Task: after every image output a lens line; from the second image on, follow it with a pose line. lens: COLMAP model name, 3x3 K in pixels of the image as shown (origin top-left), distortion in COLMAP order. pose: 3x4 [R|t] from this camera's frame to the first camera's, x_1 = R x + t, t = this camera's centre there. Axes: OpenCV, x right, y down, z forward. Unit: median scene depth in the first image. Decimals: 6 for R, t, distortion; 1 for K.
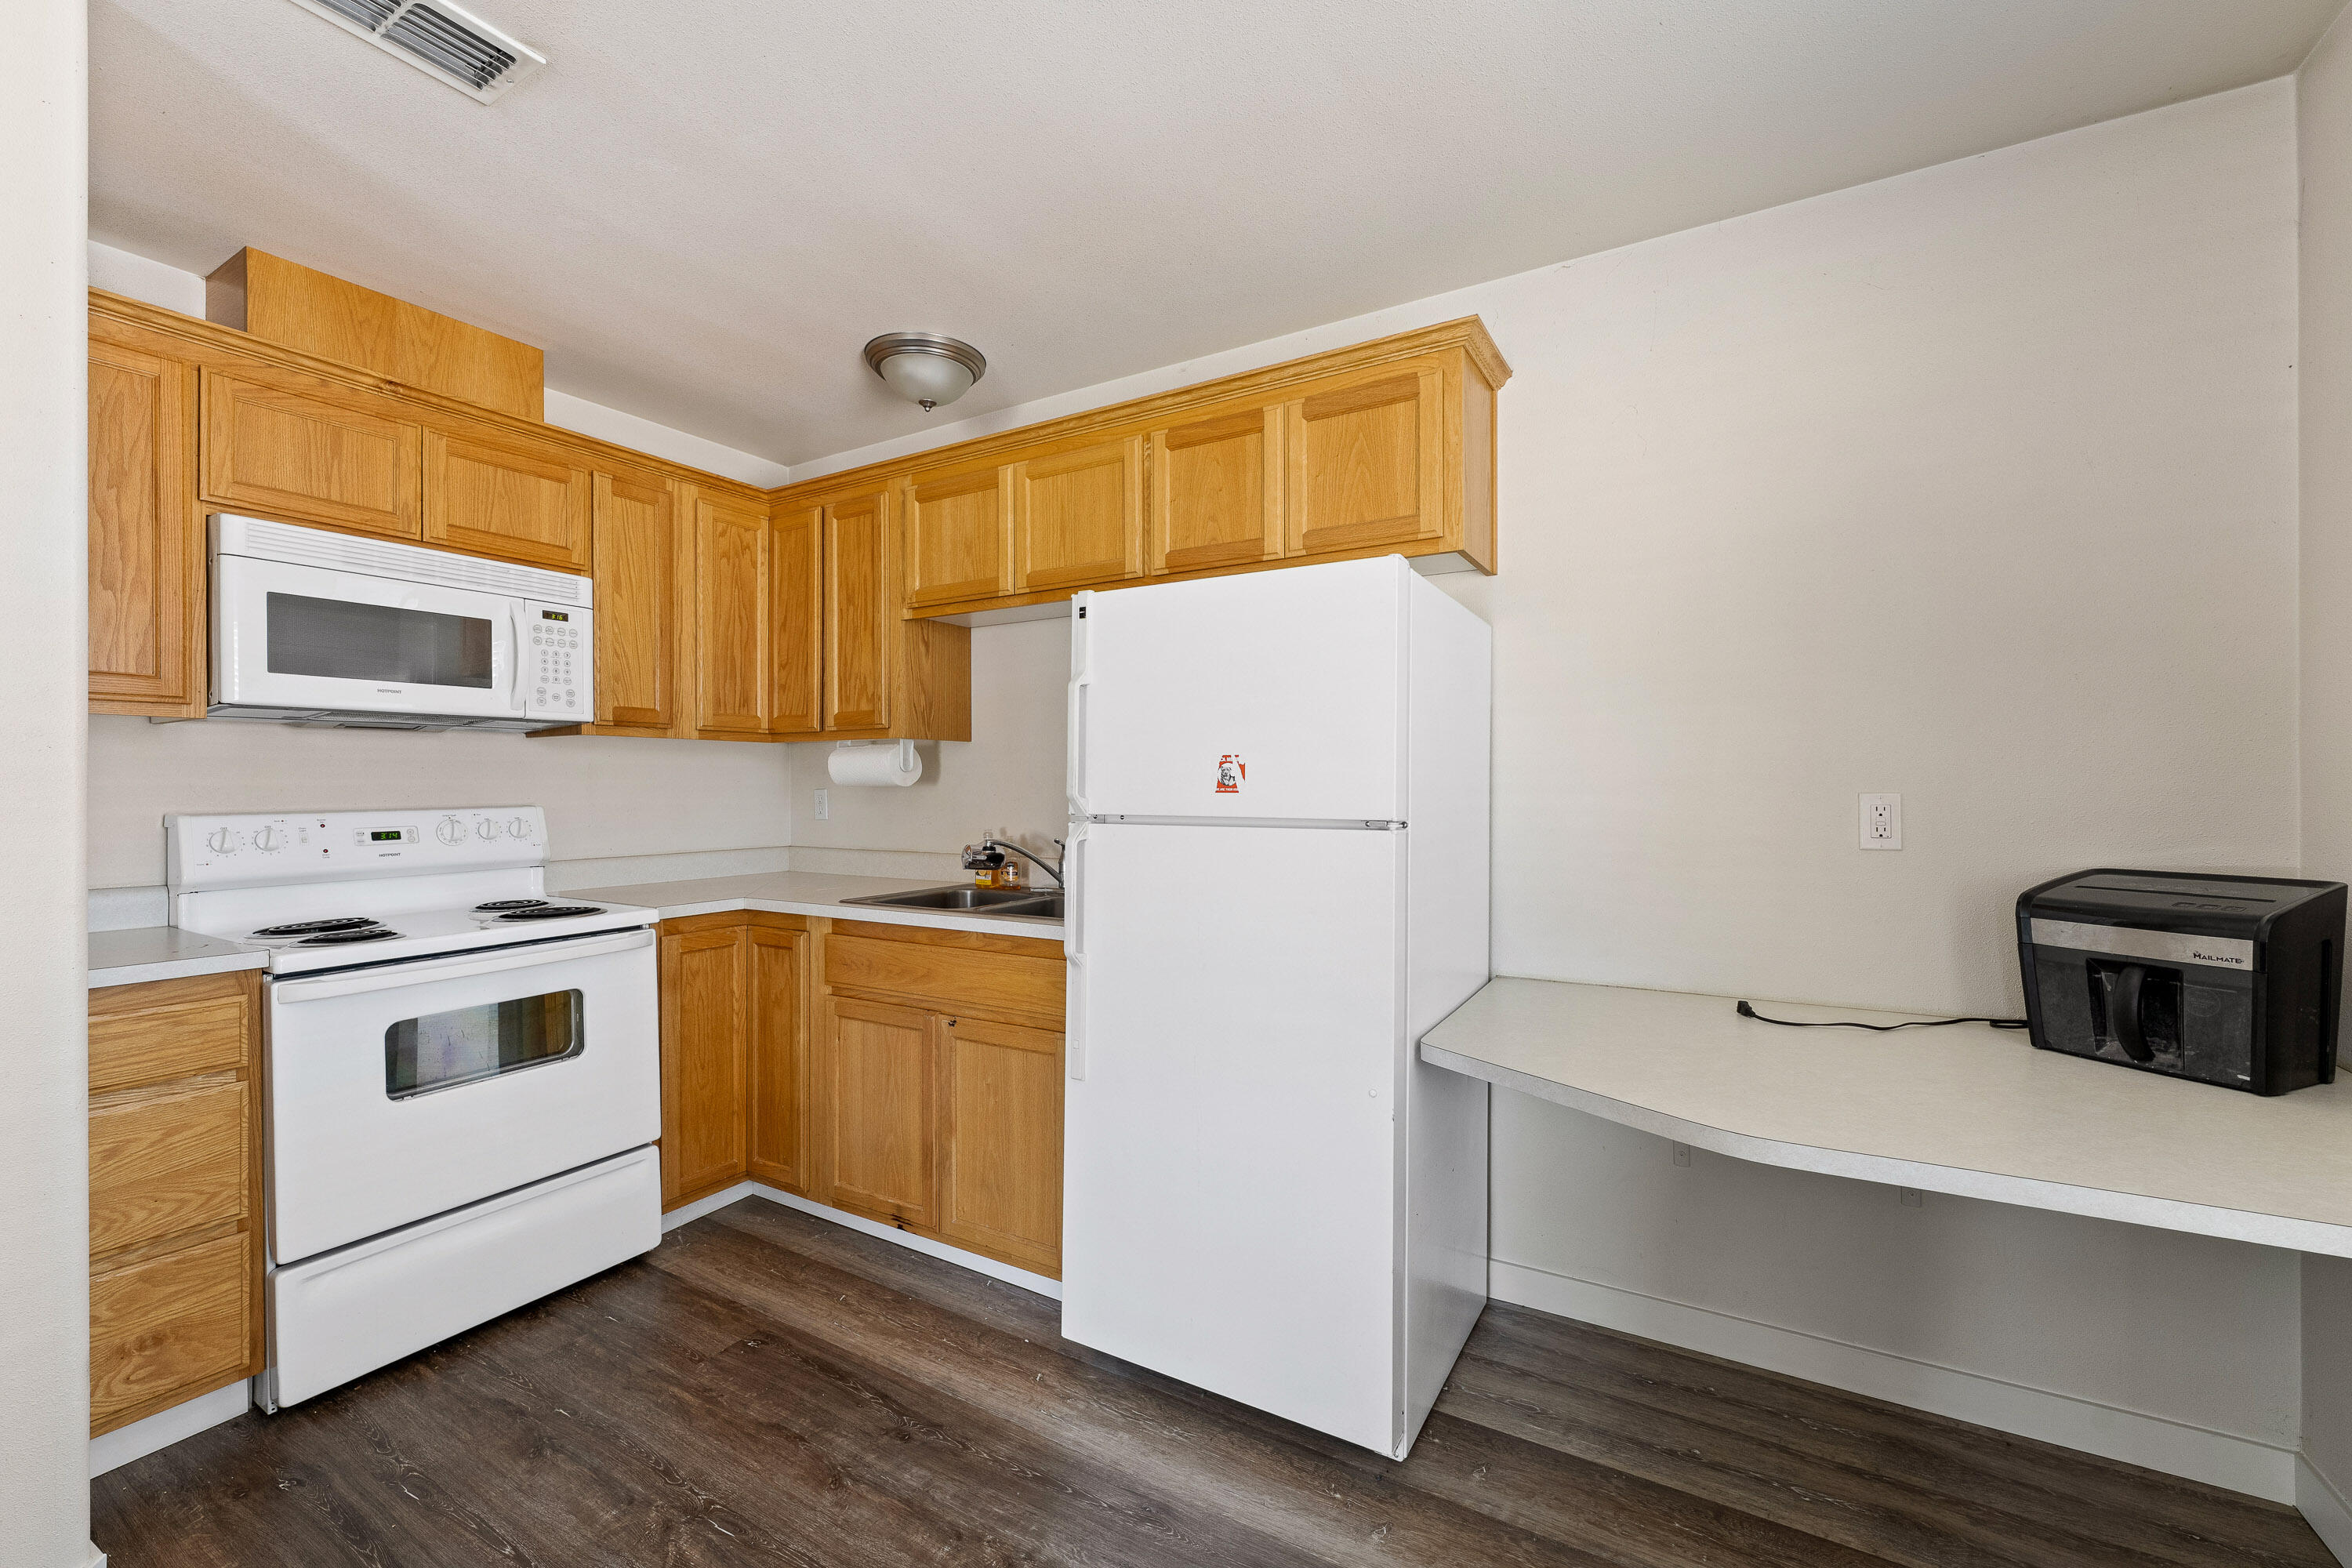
lens RADIAL K [[953.0, 0, 1175.1], [0, 953.0, 785.5], [0, 0, 1]] dist [-0.002196, -0.000056]
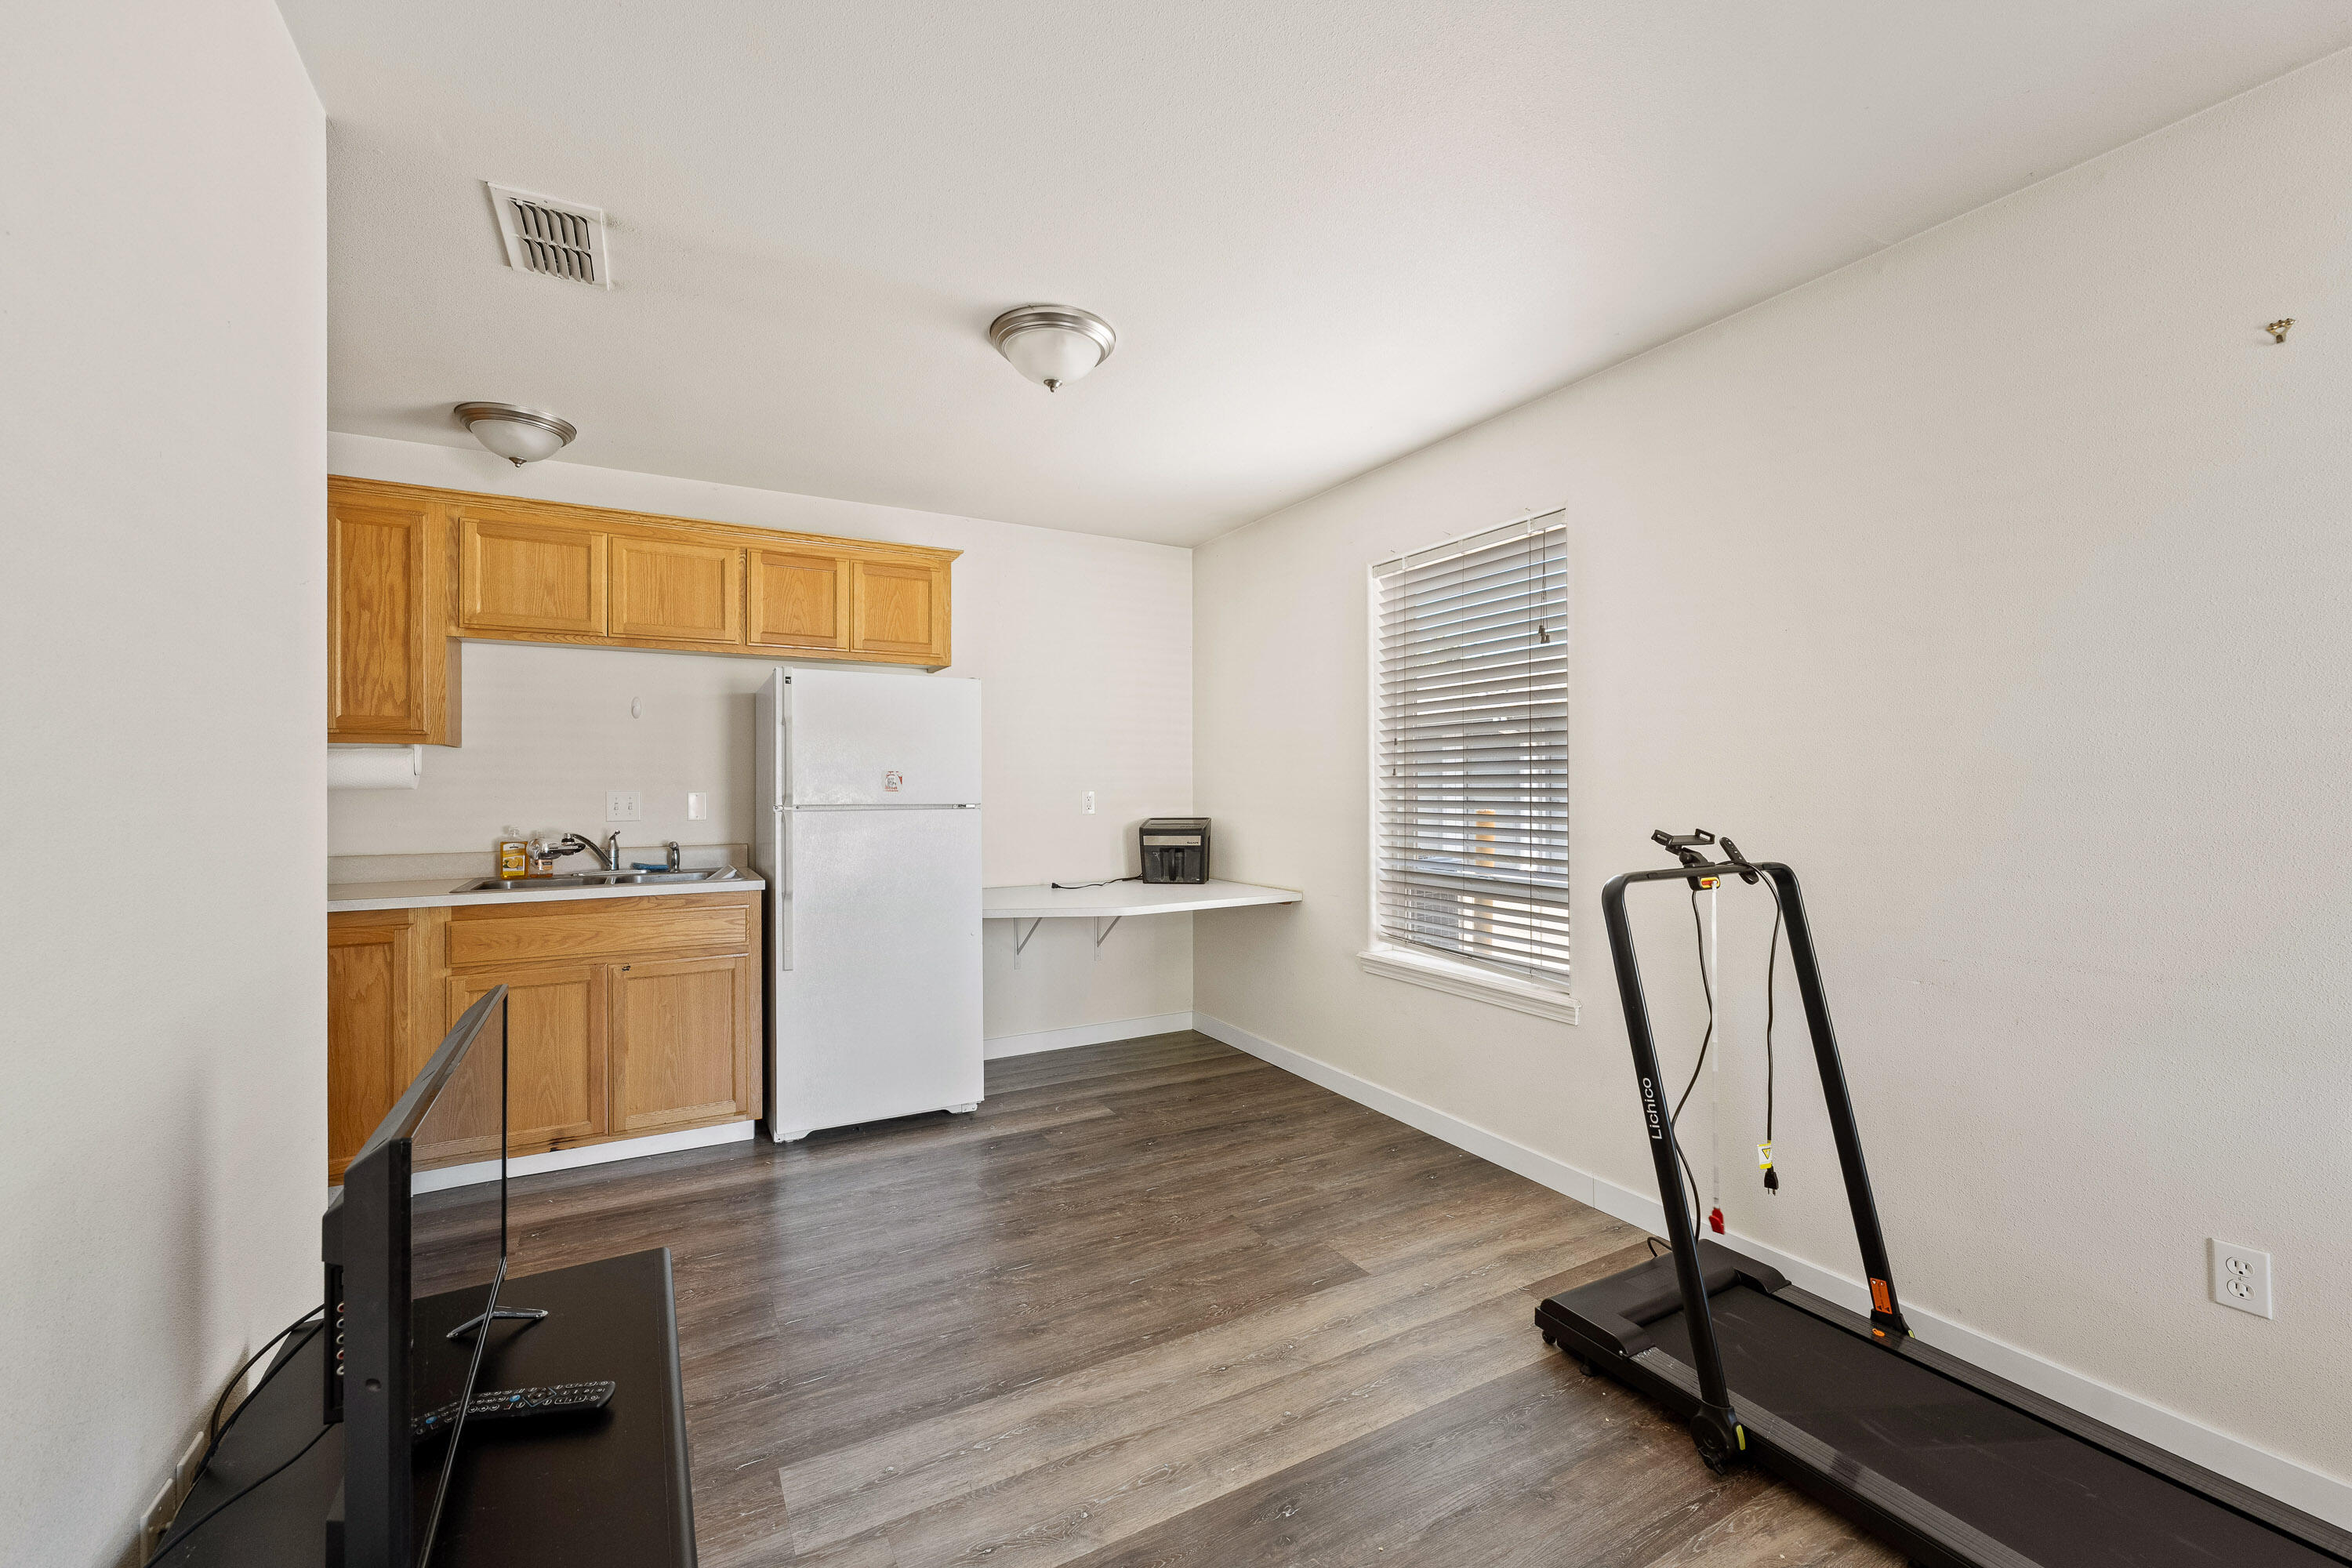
lens RADIAL K [[953.0, 0, 1166.4], [0, 953.0, 777.4], [0, 0, 1]] dist [-0.002196, -0.000056]
pose [[0.508817, 0.011117, 0.860803, -1.003244], [0.003220, 0.999885, -0.014817, 0.007779], [-0.860869, 0.010311, 0.508723, -0.320053]]
